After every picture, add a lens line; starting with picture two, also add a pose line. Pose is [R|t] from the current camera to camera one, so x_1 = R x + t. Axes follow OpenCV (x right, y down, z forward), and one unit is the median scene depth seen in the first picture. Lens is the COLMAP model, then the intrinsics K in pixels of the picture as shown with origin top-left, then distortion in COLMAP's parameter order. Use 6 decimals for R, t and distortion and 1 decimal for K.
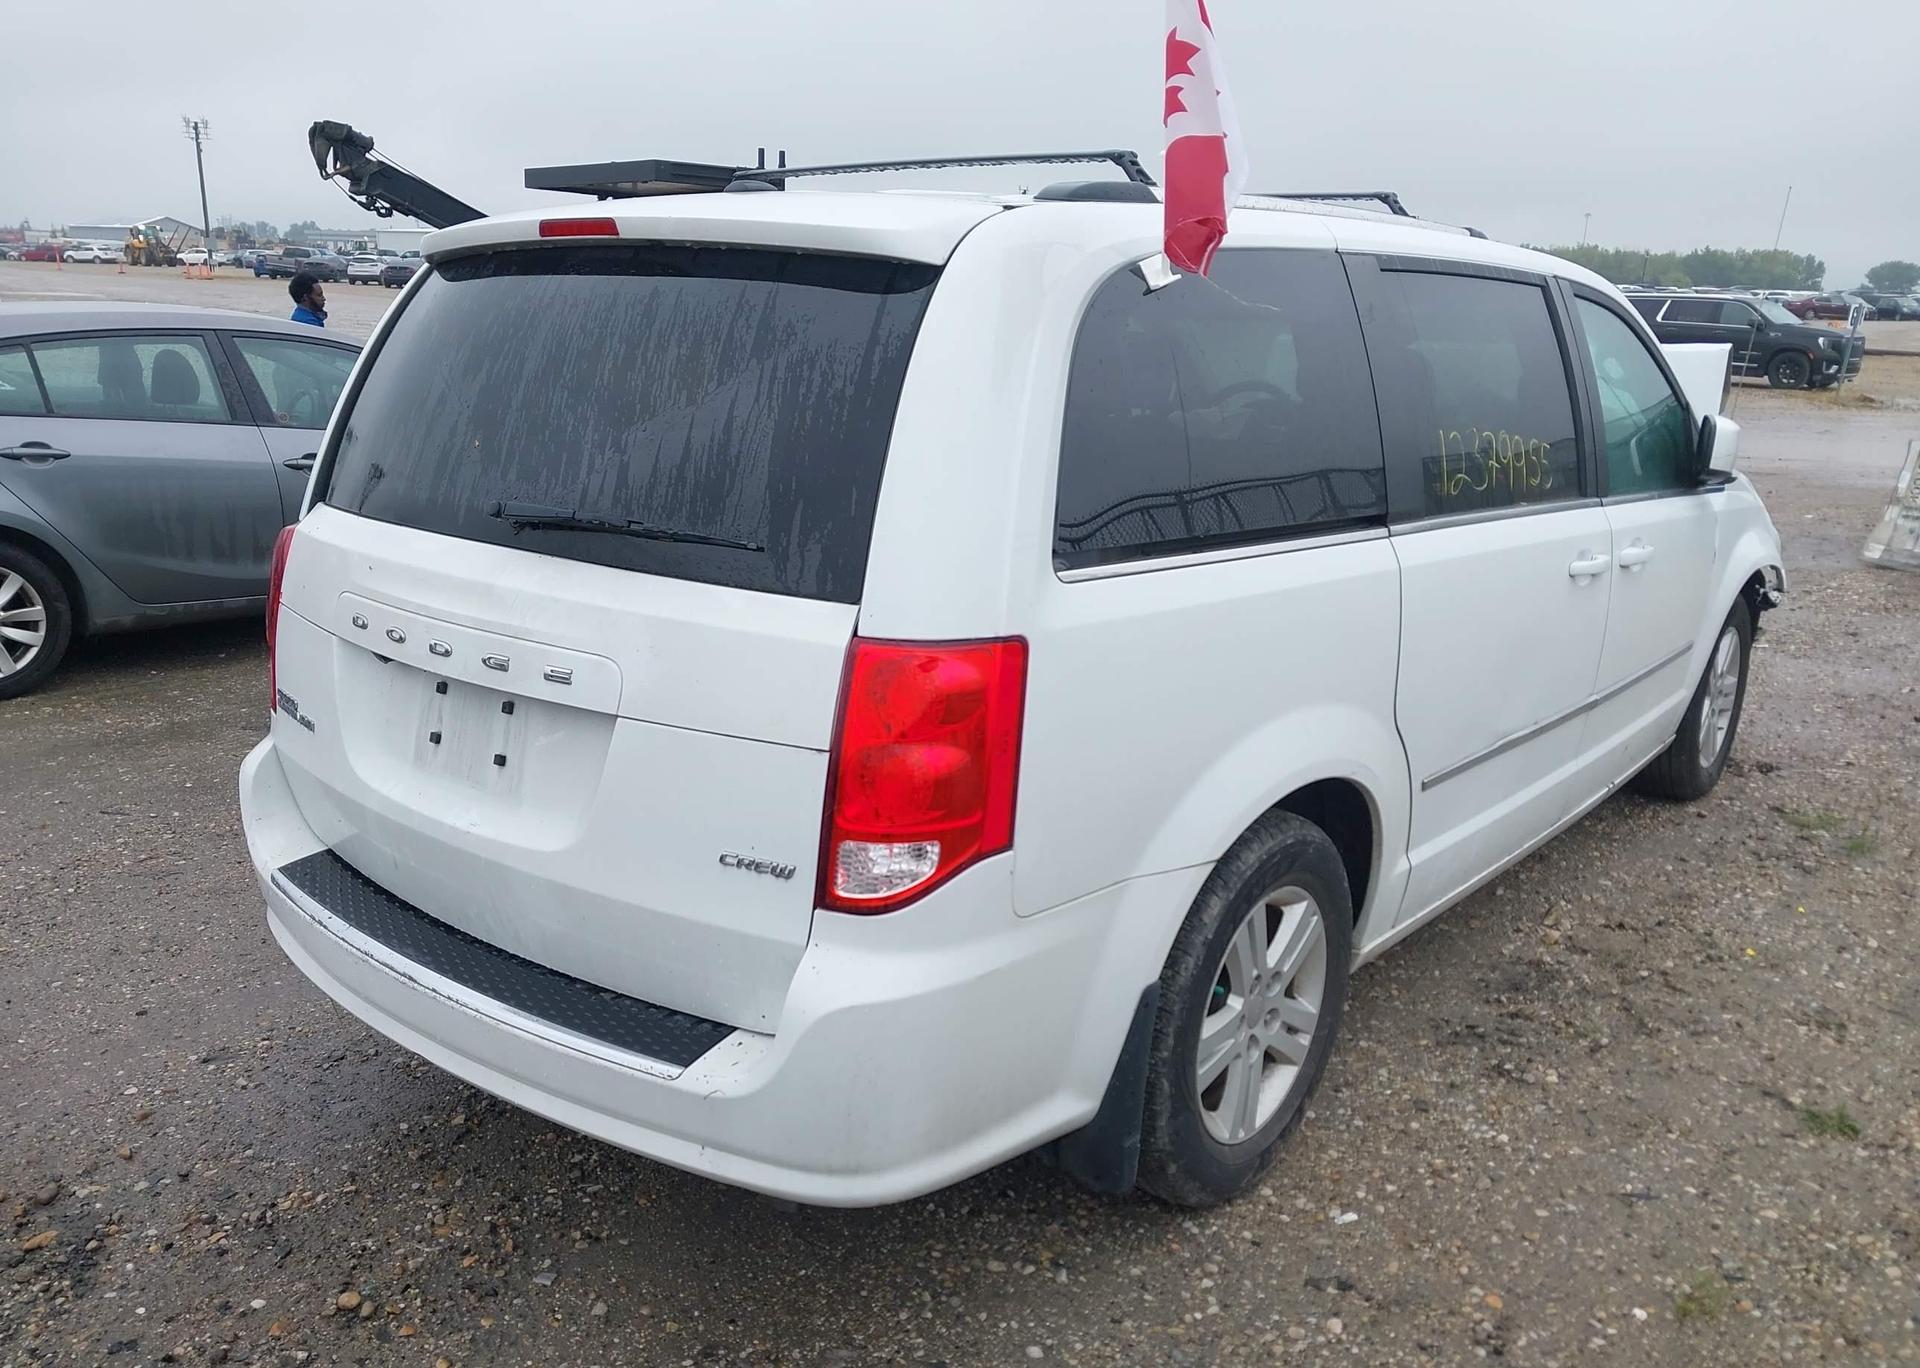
lens RADIAL K [[1530.8, 0, 960.0], [0, 1530.8, 684.0], [0, 0, 1]] dist [0.009185, 0.008648]
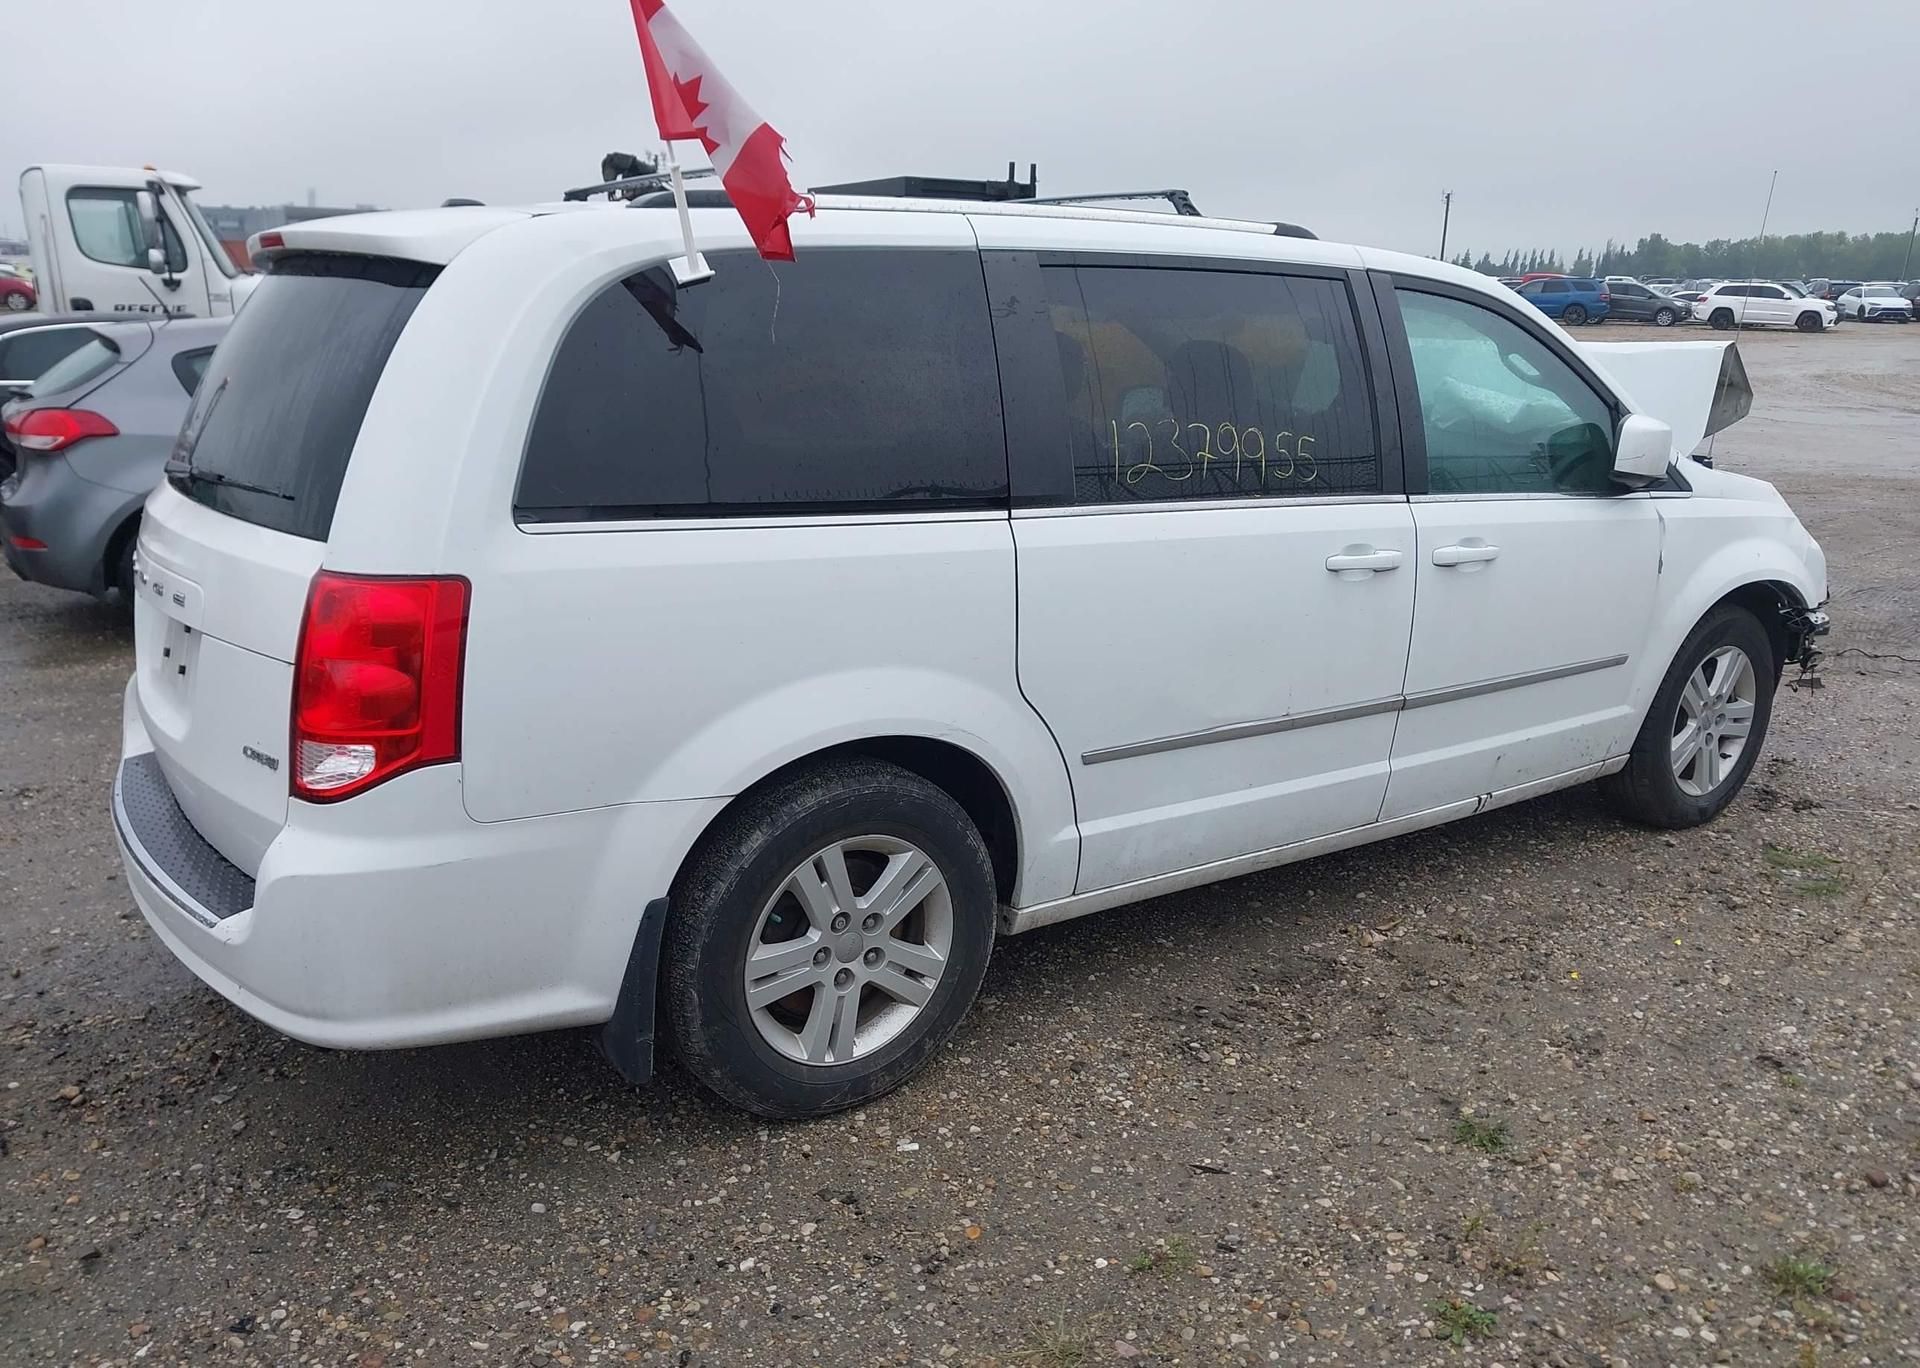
lens RADIAL K [[1524.9, 0, 963.9], [0, 1524.9, 678.9], [0, 0, 1]] dist [0.040037, -0.060345]
pose [[0.963898, 0.054299, -0.260677, 0.582251], [-0.056752, 0.998387, -0.001884, 0.021373], [0.260154, 0.016610, 0.965424, -0.030329]]
